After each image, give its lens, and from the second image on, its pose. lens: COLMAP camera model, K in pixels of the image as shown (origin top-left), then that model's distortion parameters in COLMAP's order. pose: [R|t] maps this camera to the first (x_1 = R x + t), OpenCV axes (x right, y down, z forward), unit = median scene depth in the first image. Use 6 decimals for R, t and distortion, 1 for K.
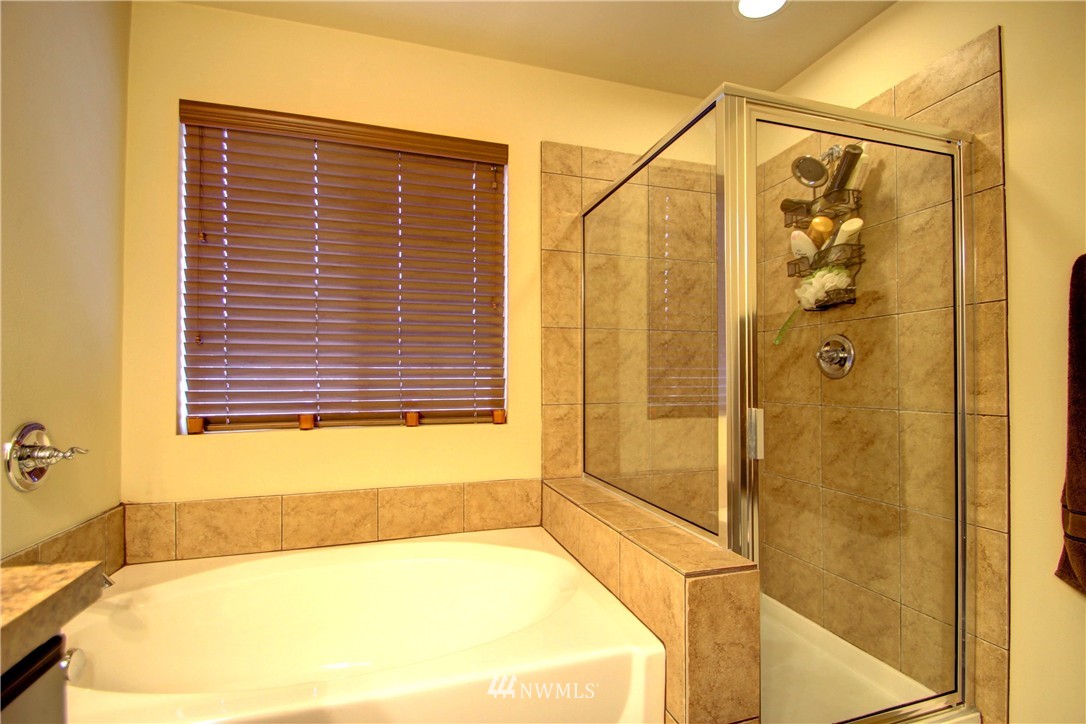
lens RADIAL K [[505.1, 0, 553.0], [0, 505.1, 372.9], [0, 0, 1]] dist [0.018475, -0.019950]
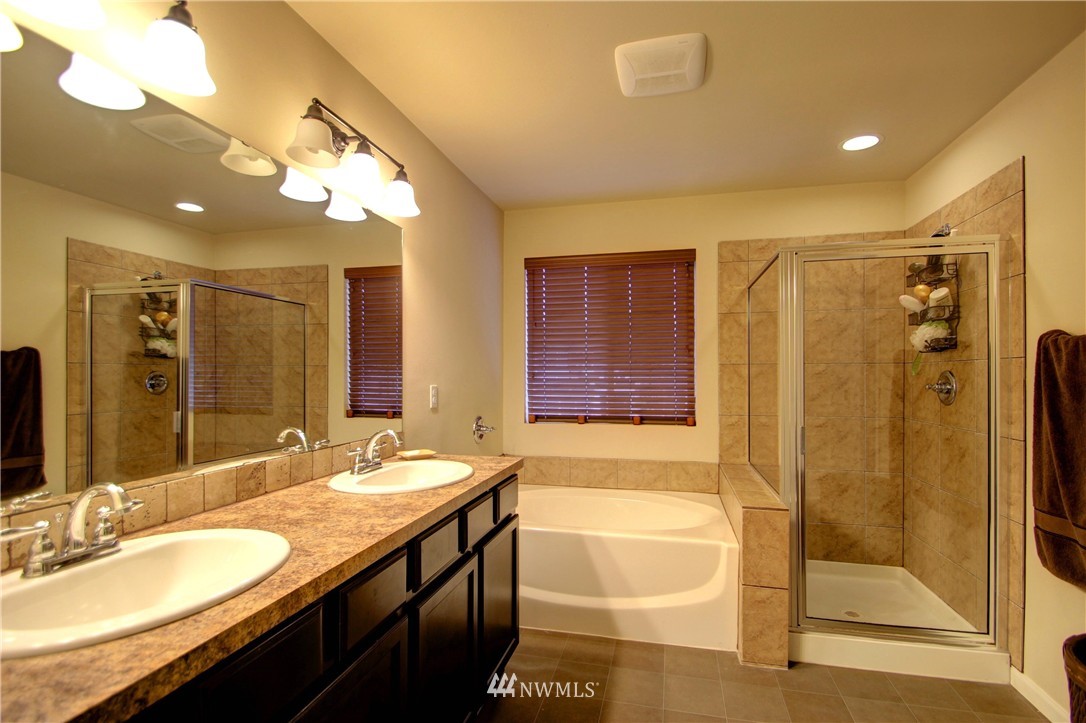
lens RADIAL K [[505.1, 0, 553.0], [0, 505.1, 372.4], [0, 0, 1]] dist [0.018475, -0.019950]
pose [[0.858701, -0.000586, -0.512476, 0.356576], [0.004707, 0.999966, 0.006744, -0.084762], [0.512455, -0.008203, 0.858675, -0.613453]]
